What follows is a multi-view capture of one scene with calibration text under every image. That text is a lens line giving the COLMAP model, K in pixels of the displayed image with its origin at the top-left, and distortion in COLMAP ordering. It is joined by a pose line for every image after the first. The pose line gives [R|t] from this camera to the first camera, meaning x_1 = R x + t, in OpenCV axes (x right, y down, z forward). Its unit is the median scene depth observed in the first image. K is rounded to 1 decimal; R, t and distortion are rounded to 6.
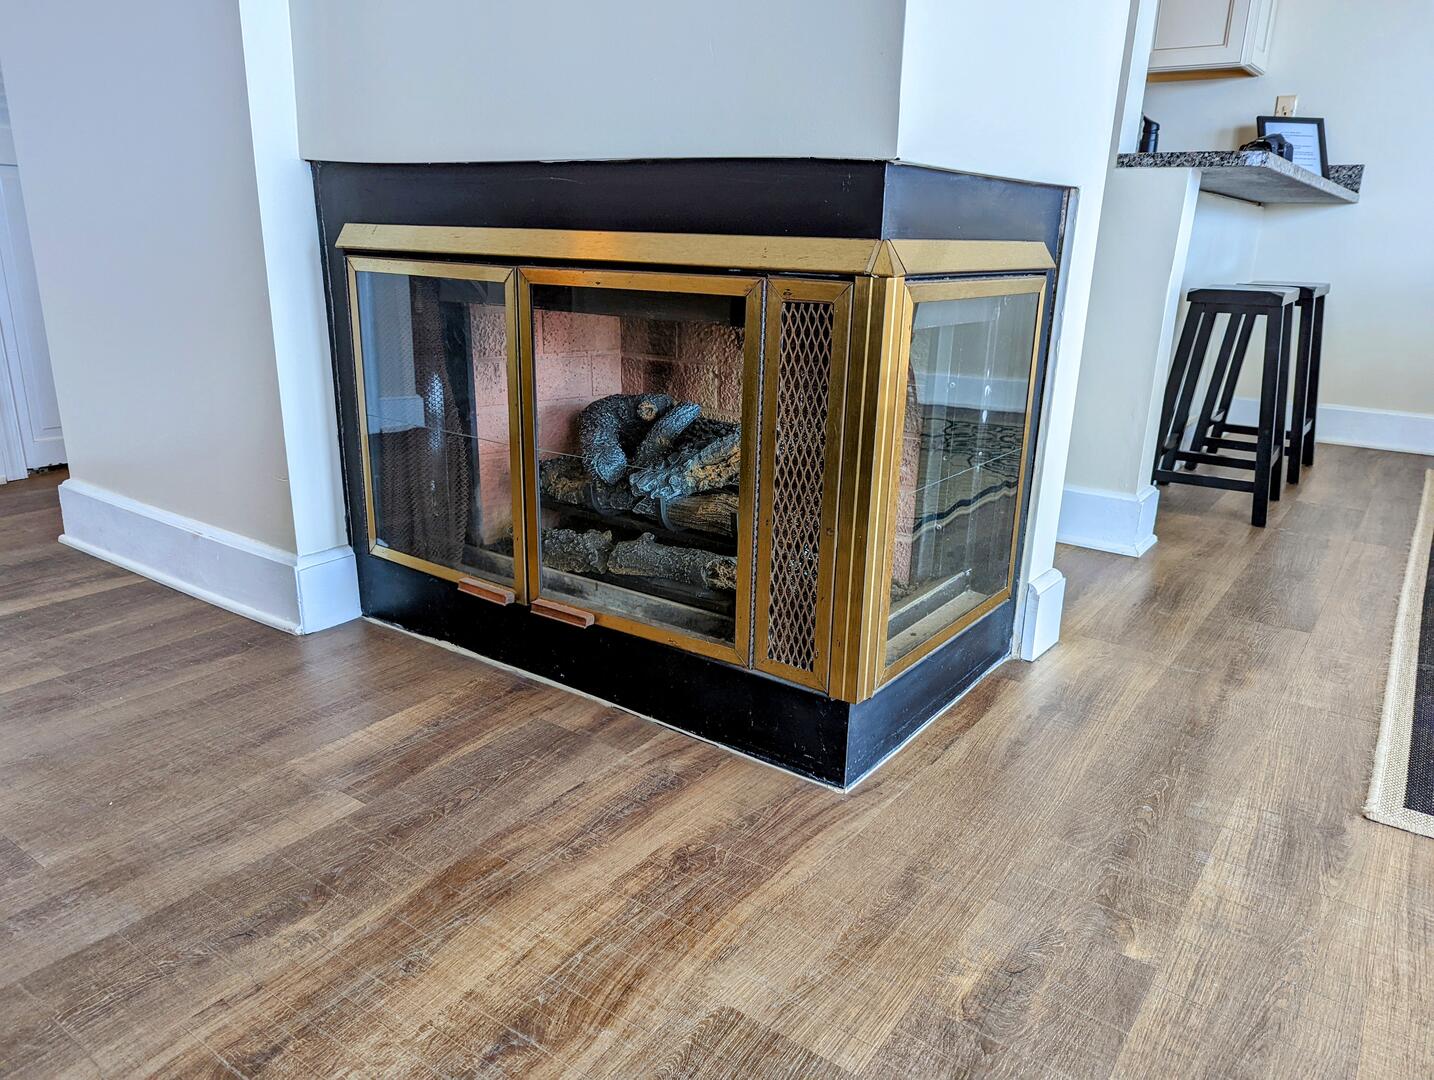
lens RADIAL K [[1017.0, 0, 715.4], [0, 1017.0, 544.9], [0, 0, 1]] dist [0.029311, -0.007751]
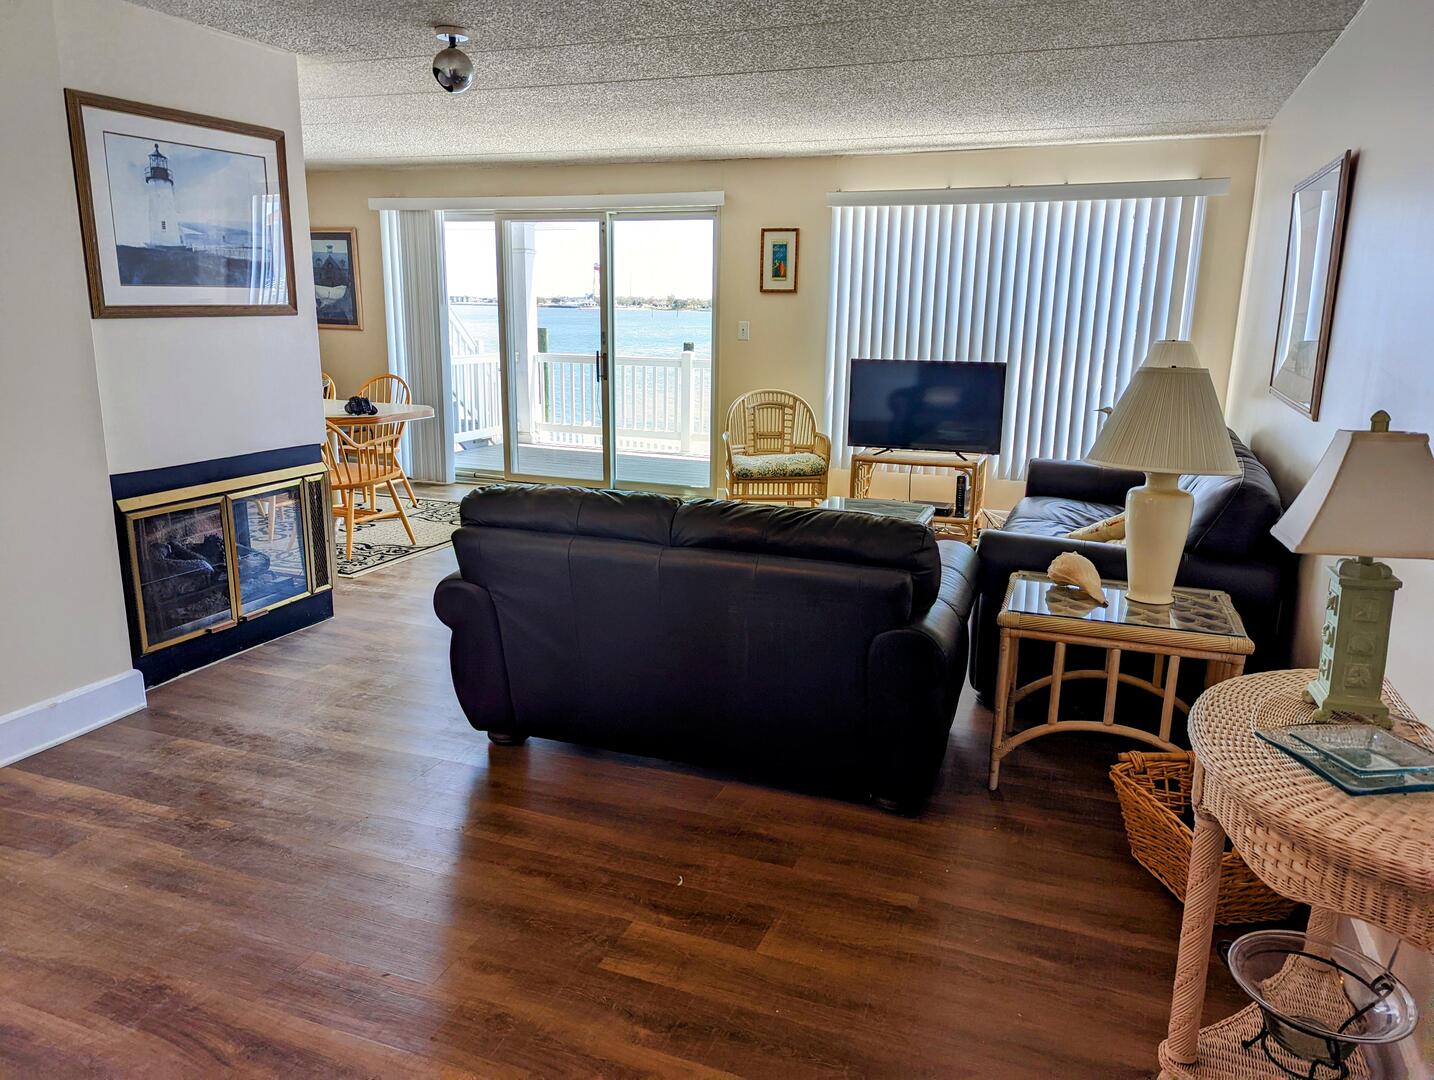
lens RADIAL K [[1017.0, 0, 717.0], [0, 1017.0, 541.7], [0, 0, 1]] dist [0.029311, -0.007751]
pose [[-0.261854, -0.246071, 0.933210, -2.709930], [0.253865, 0.915336, 0.312591, -0.594264], [-0.931120, 0.318763, -0.177216, 0.268534]]
